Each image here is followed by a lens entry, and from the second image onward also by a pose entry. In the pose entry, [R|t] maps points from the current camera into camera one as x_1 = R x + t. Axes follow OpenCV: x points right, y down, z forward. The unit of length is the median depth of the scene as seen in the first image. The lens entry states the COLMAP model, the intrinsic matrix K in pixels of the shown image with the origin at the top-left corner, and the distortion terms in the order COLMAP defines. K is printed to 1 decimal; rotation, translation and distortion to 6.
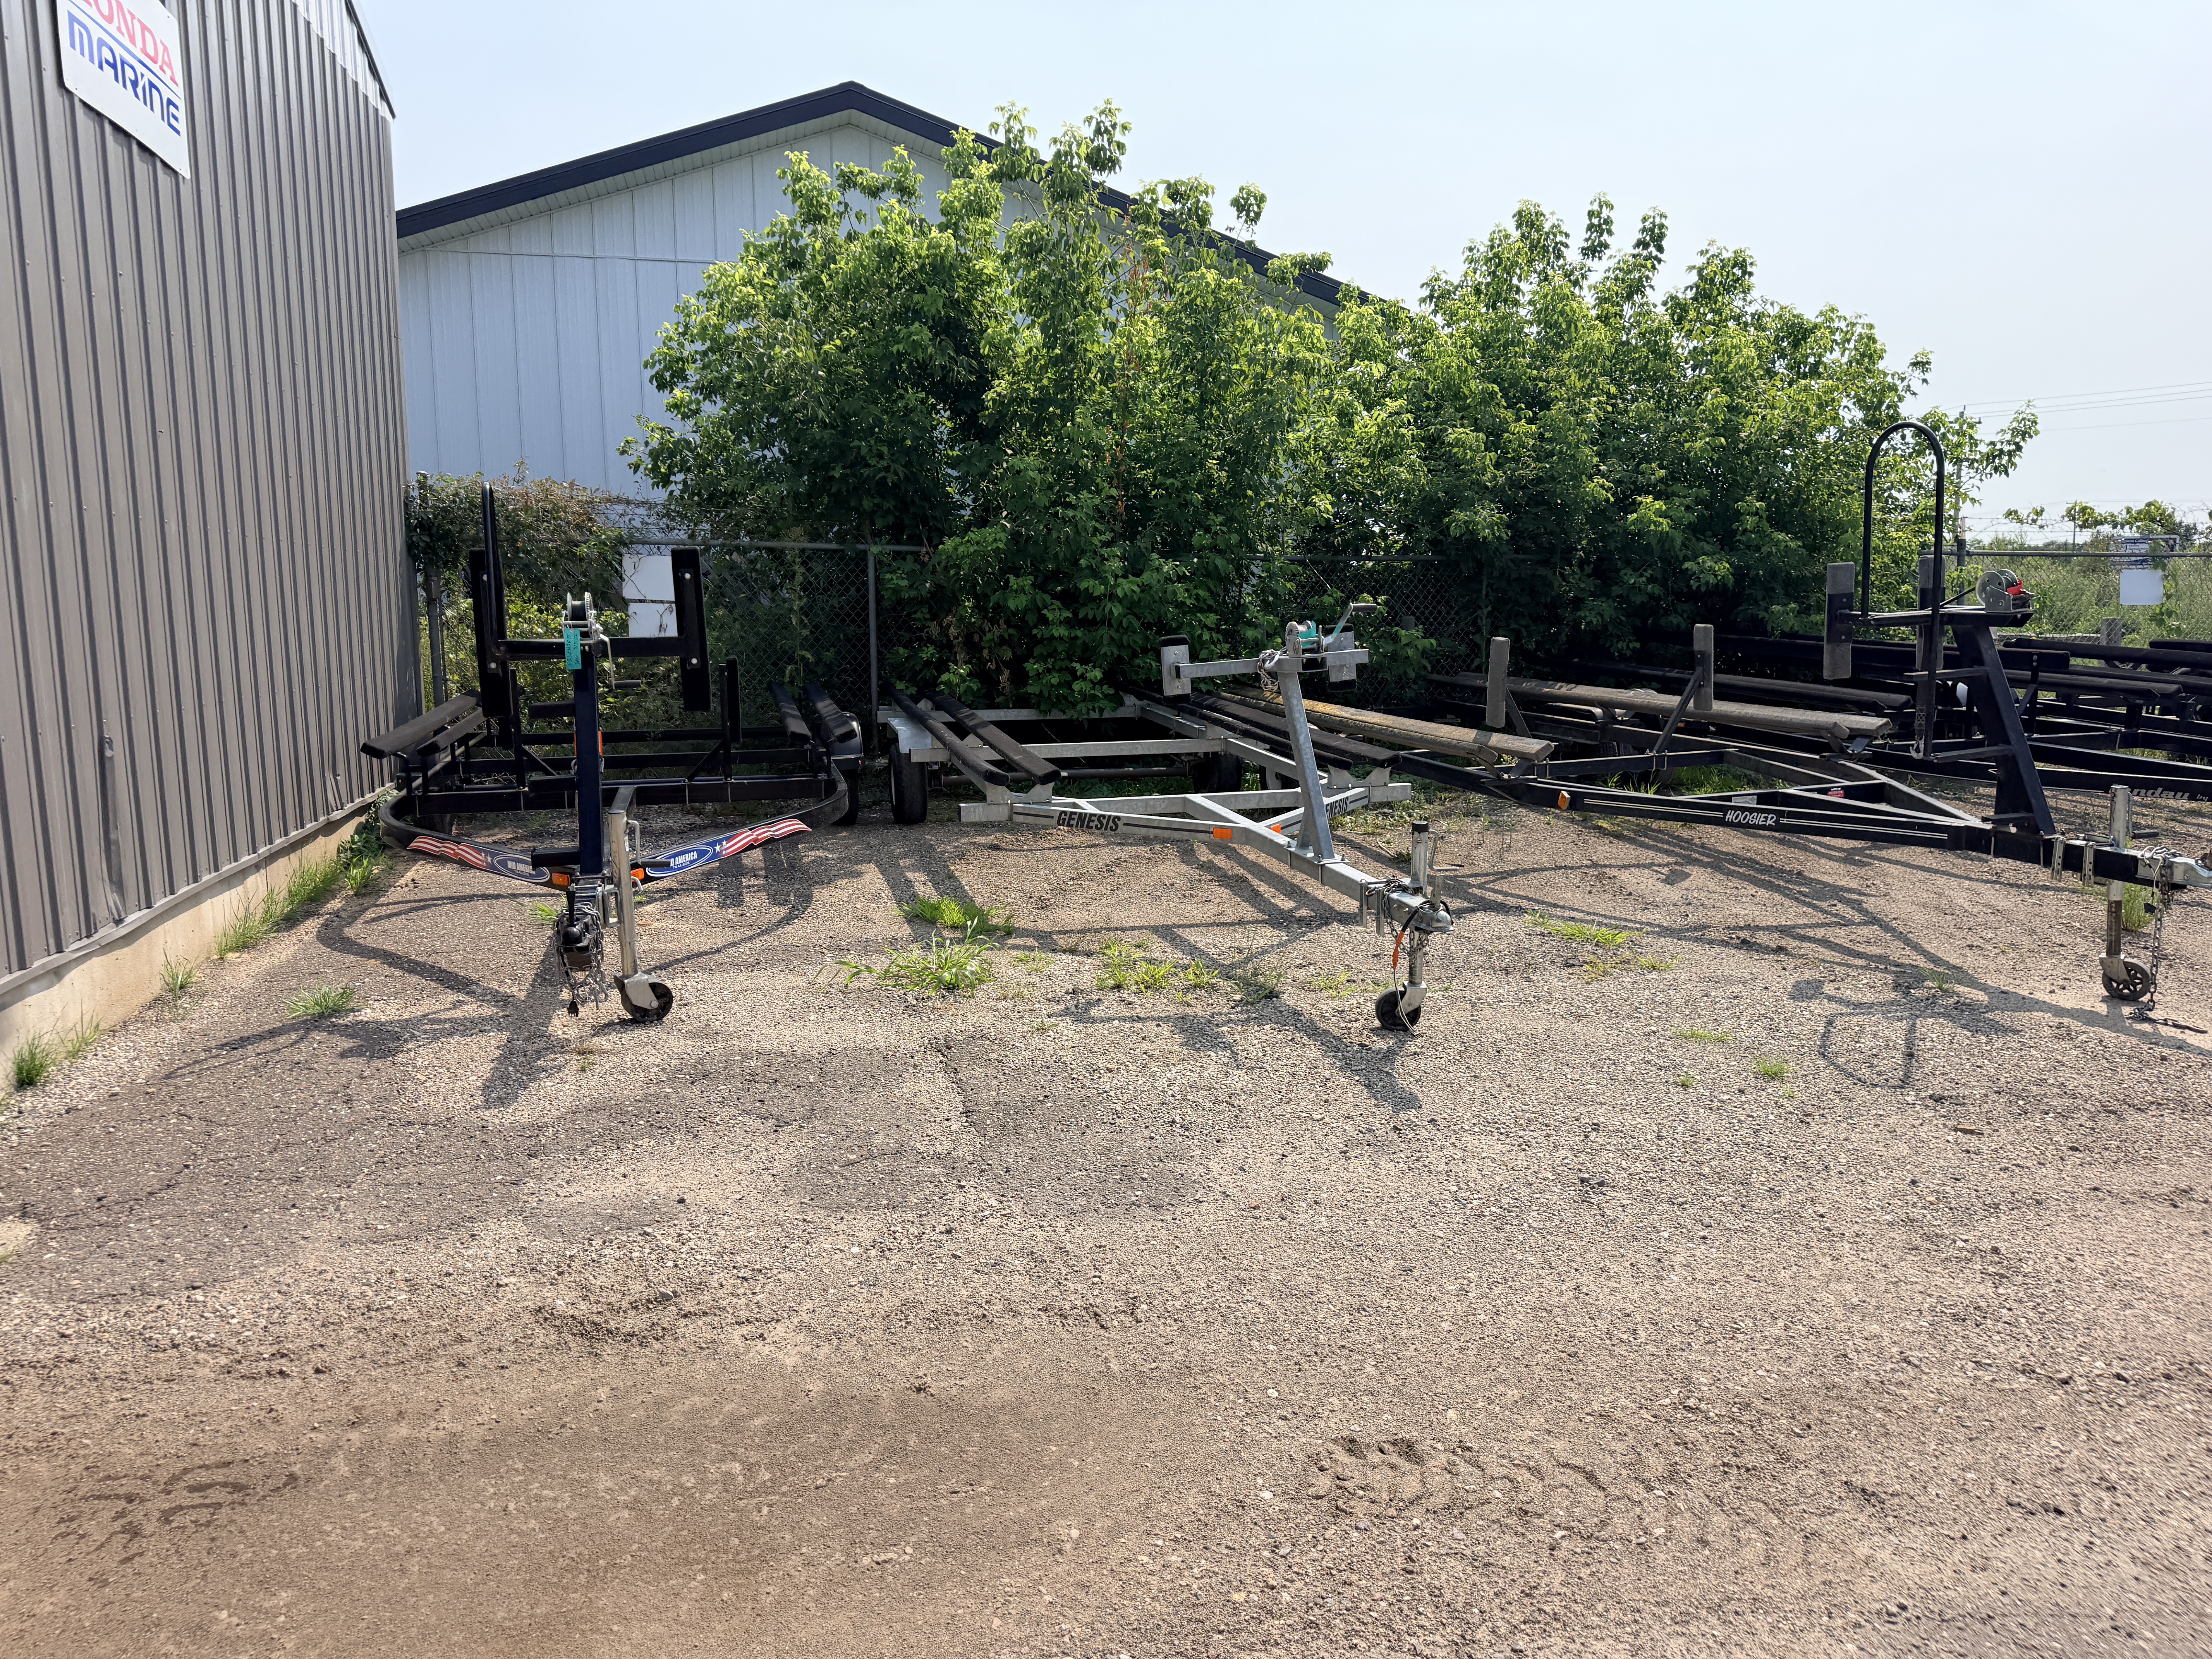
lens RADIAL K [[1547.5, 0, 1100.8], [0, 1547.5, 813.2], [0, 0, 1]] dist [0.063769, -0.082196]
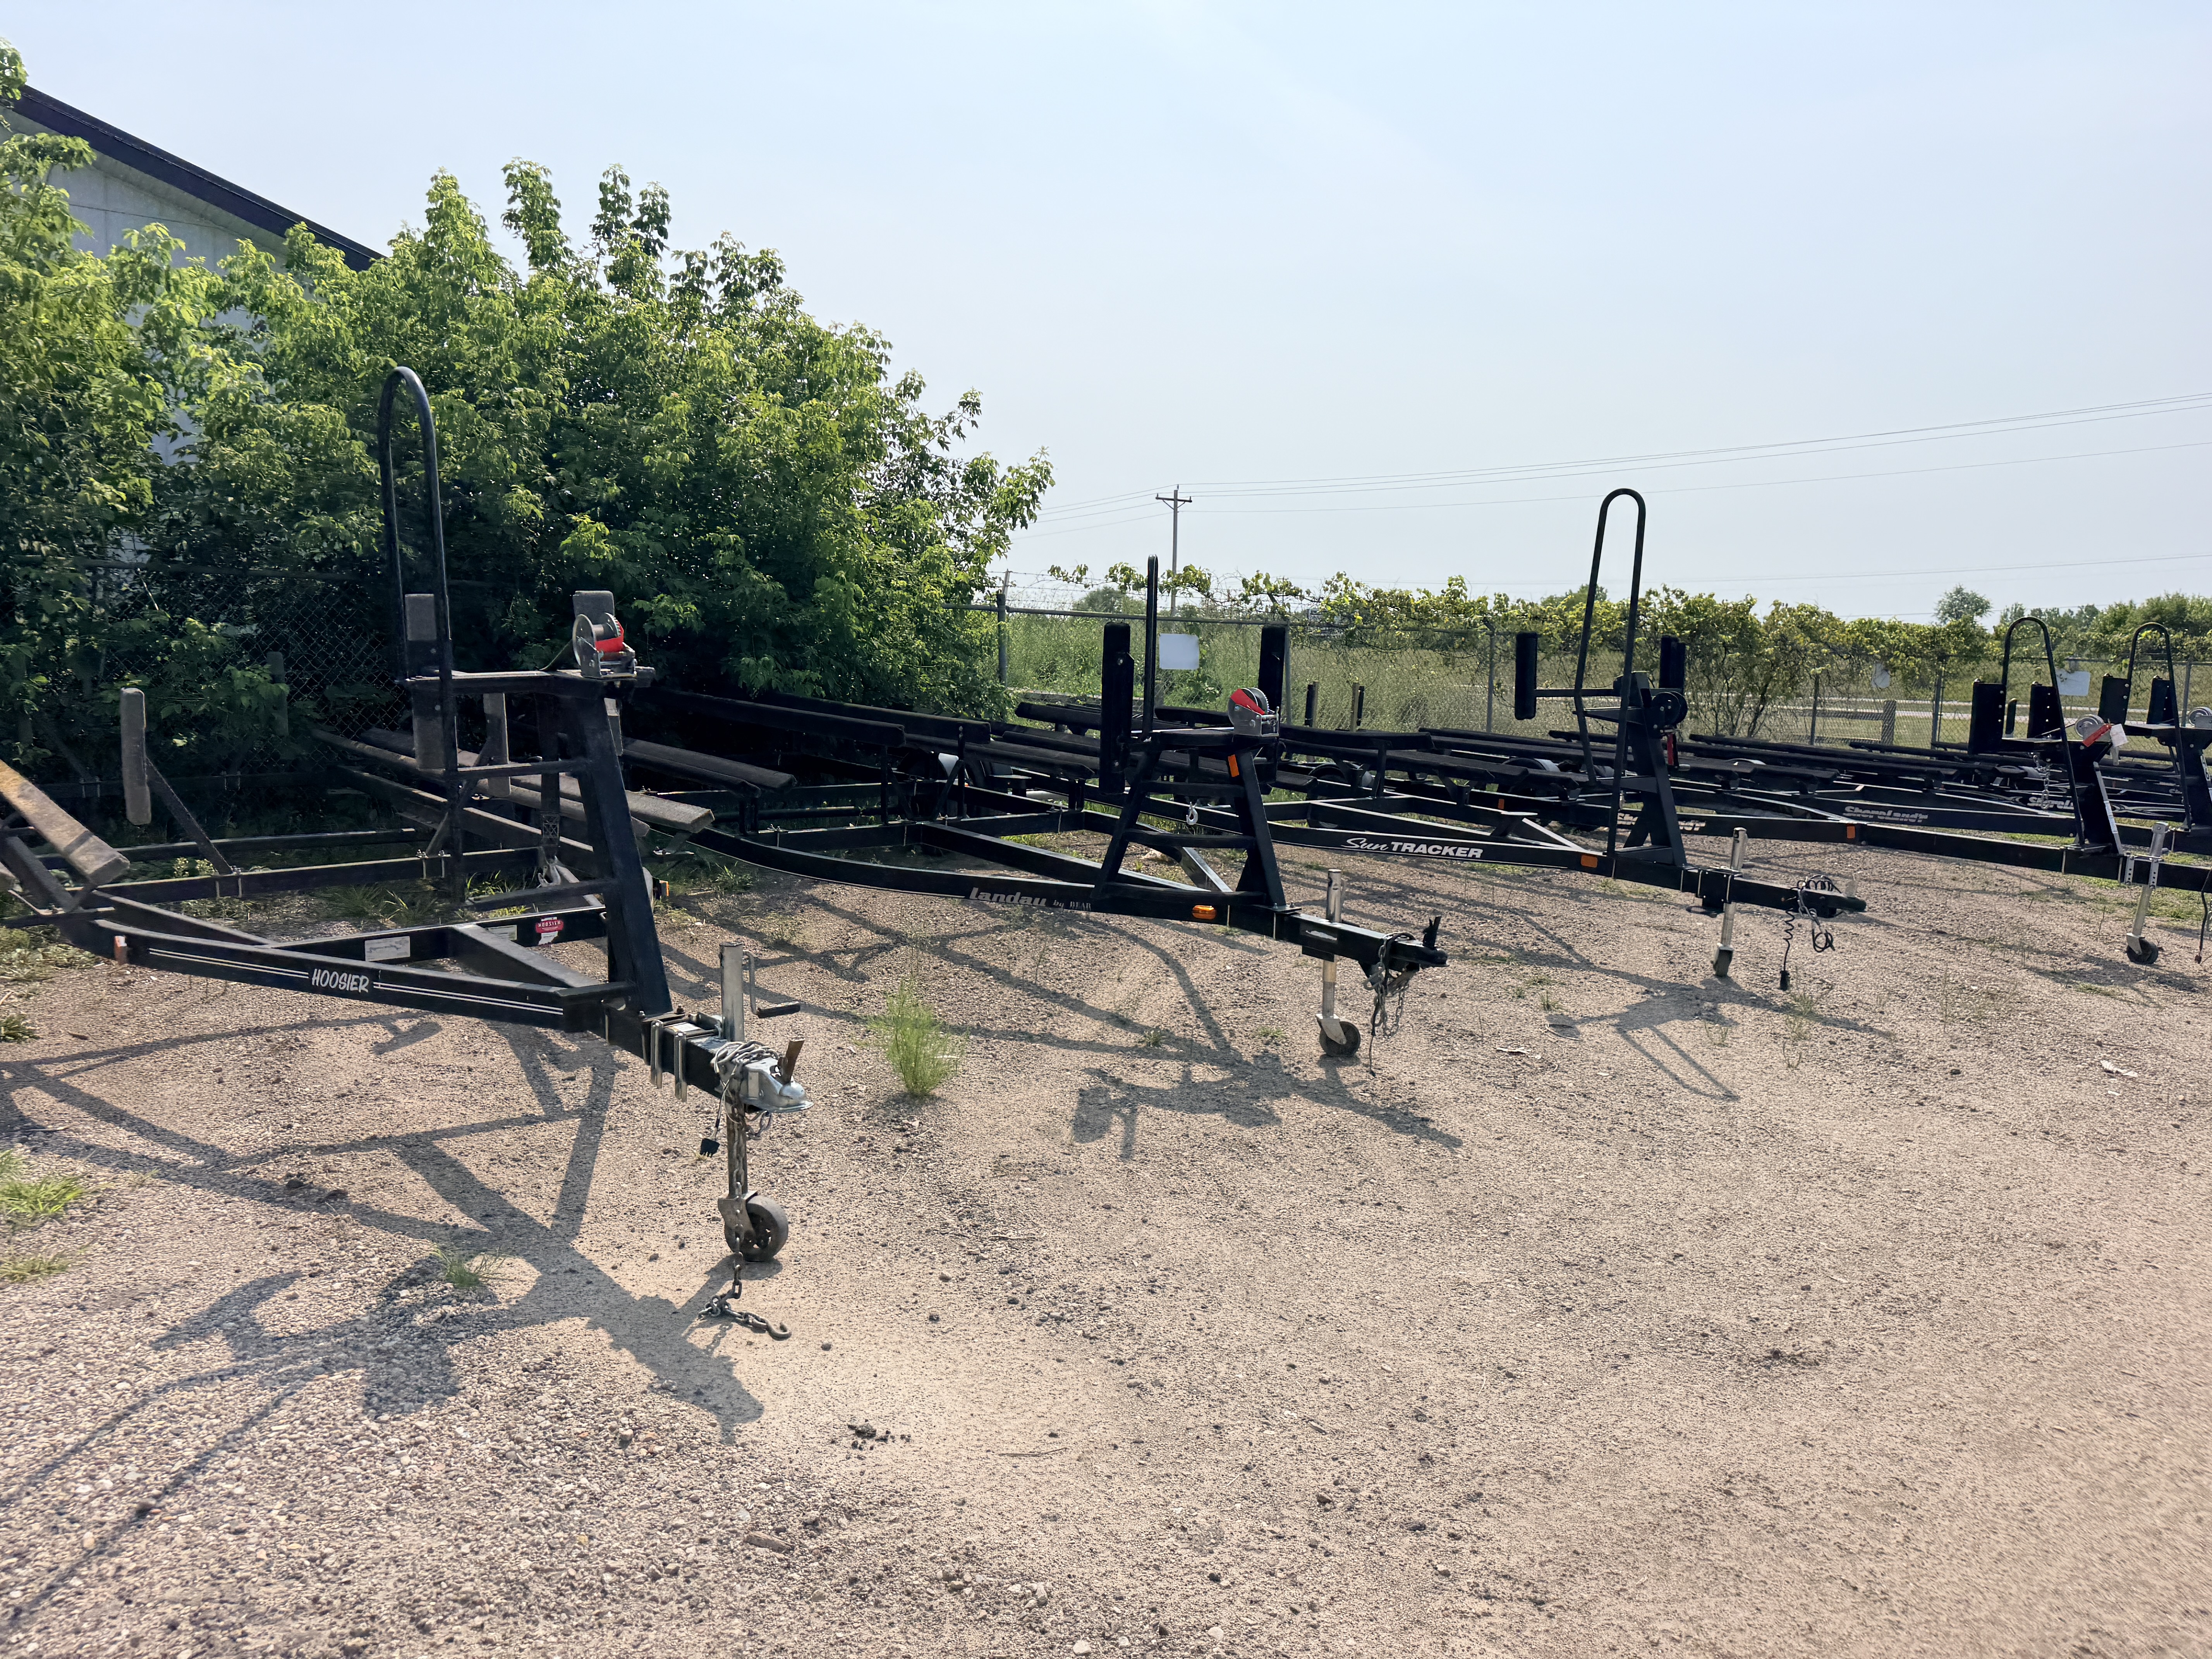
lens RADIAL K [[1566.2, 0, 1106.0], [0, 1566.2, 829.5], [0, 0, 1]] dist [0.056206, -0.066935]
pose [[0.903906, -0.014874, 0.427472, 0.238137], [0.022274, 0.999676, -0.012314, -0.025065], [-0.427151, 0.020652, 0.903945, 0.151384]]
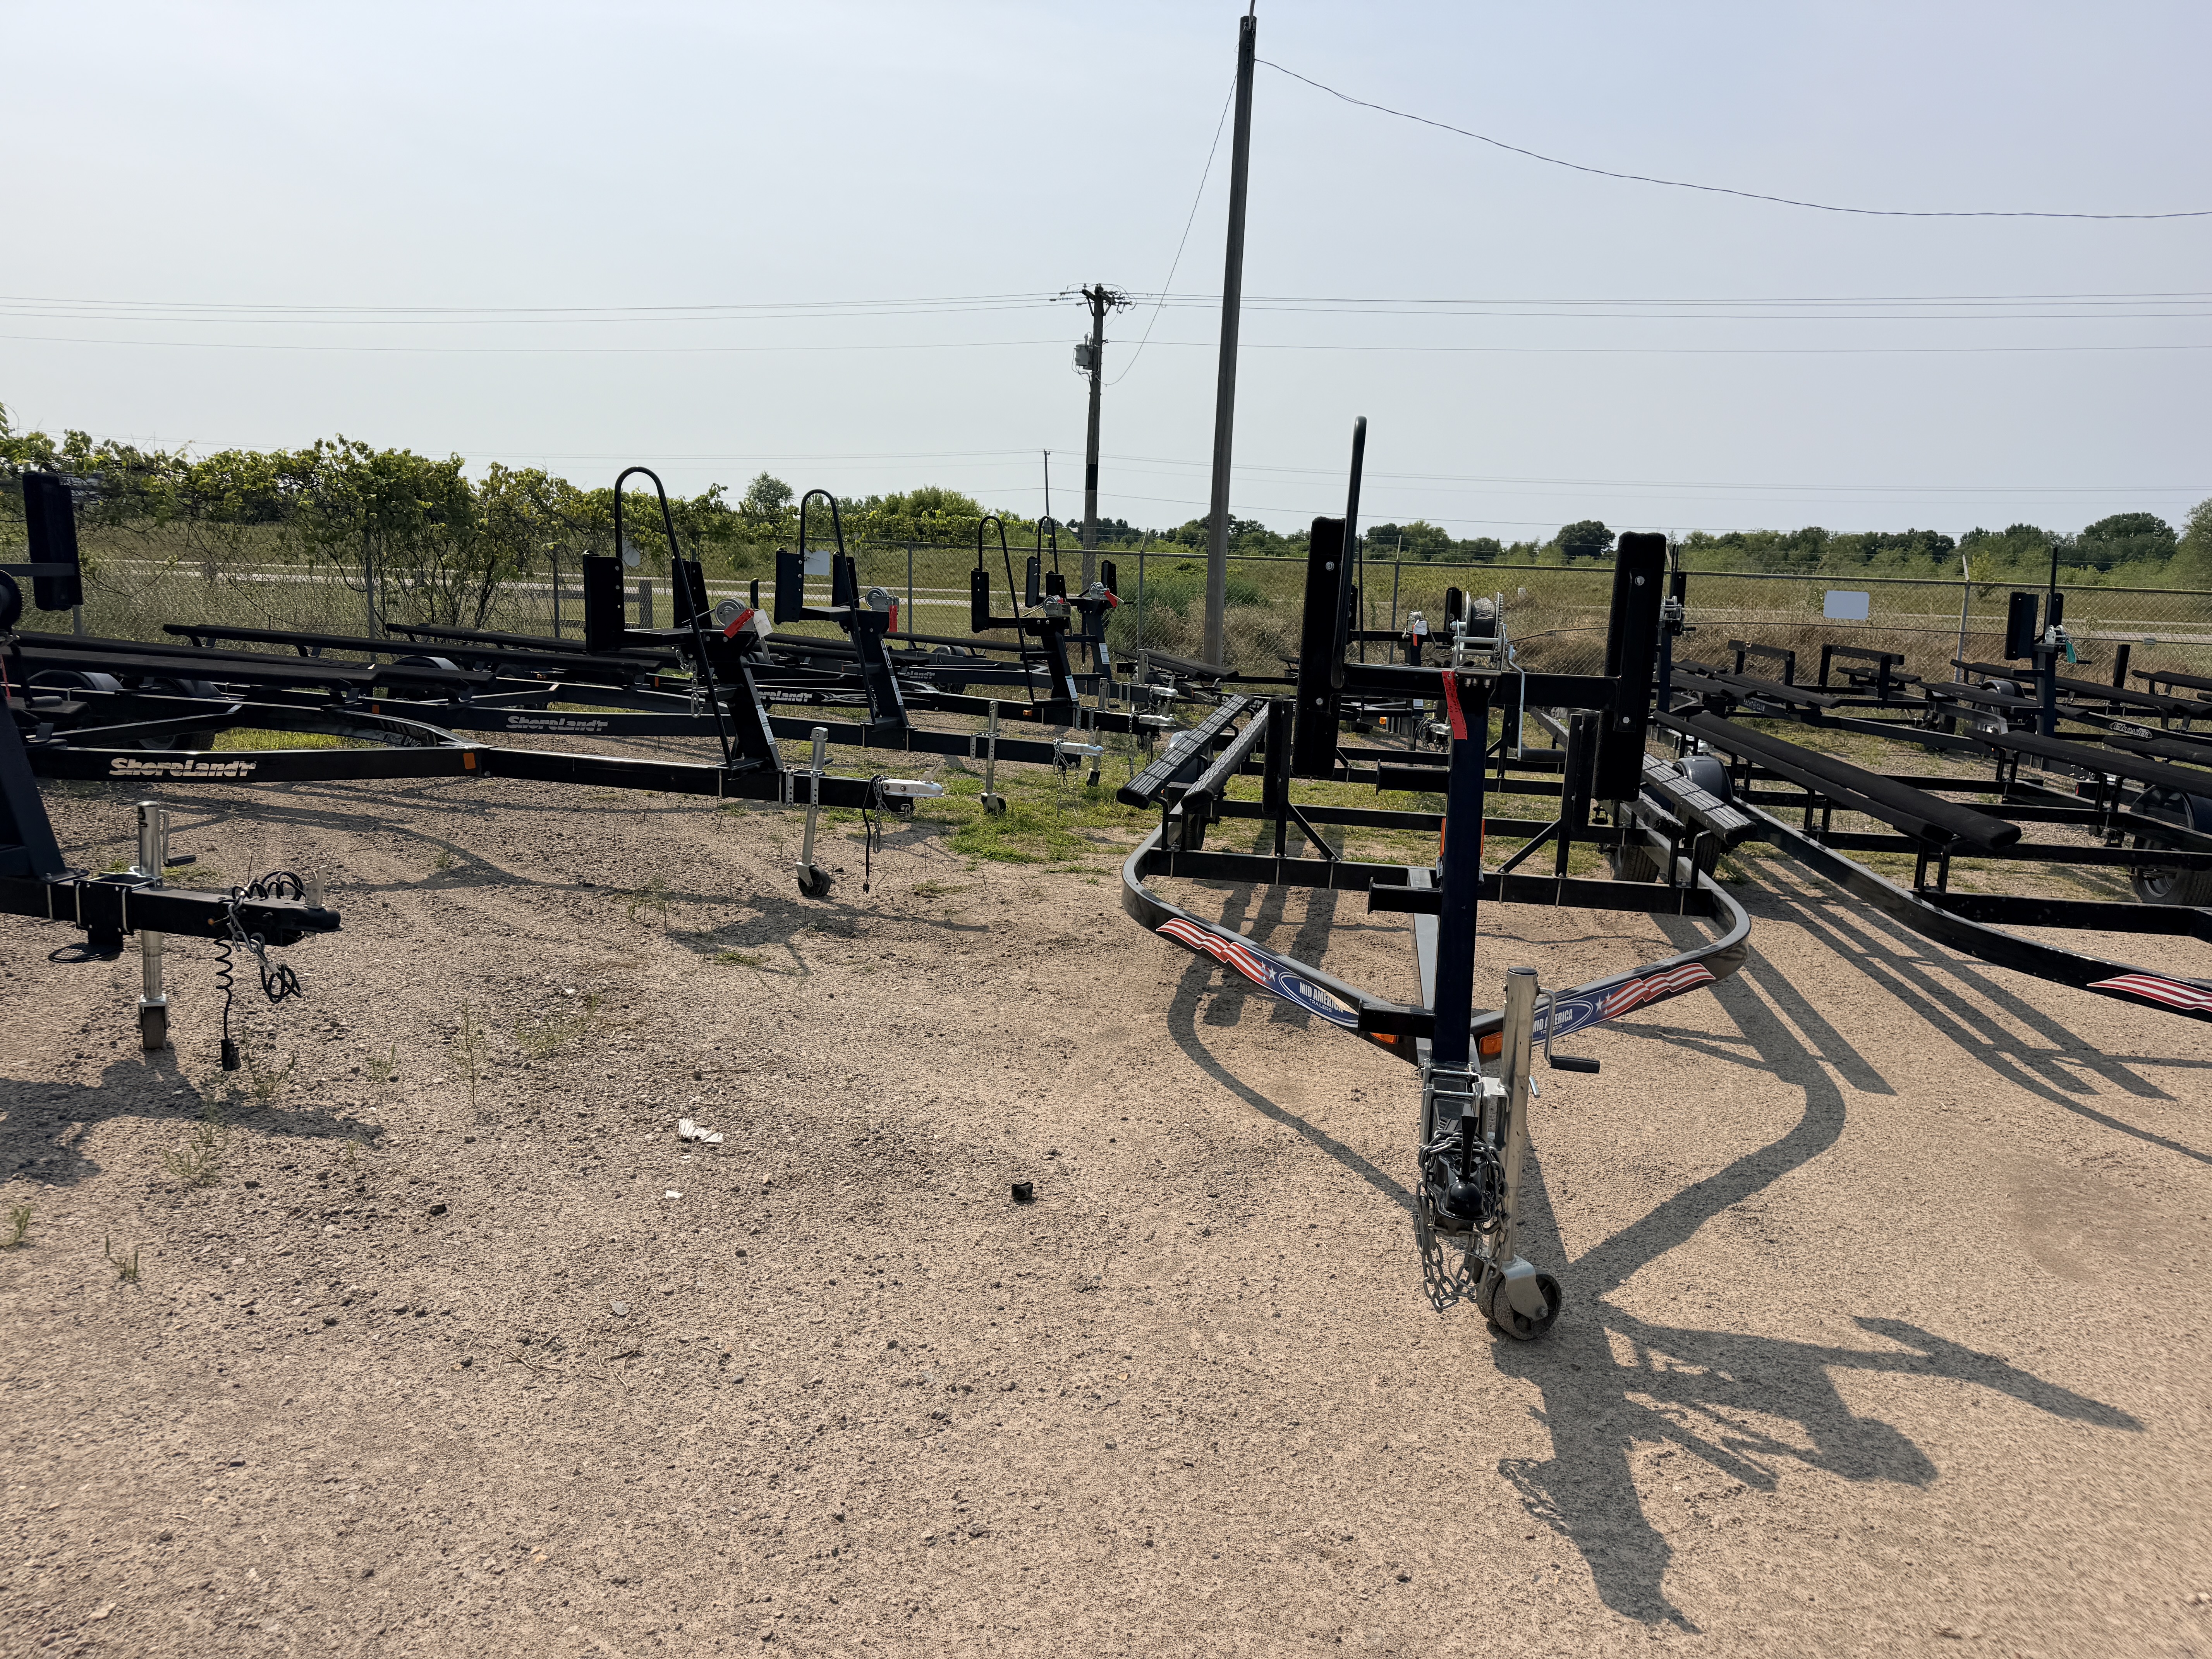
lens RADIAL K [[1532.4, 0, 1106.0], [0, 1532.4, 829.5], [0, 0, 1]] dist [0.045500, -0.055594]
pose [[0.422822, -0.131710, 0.896590, 0.513502], [0.086257, 0.990739, 0.104862, -0.040695], [-0.902098, 0.032999, 0.430267, 0.255812]]
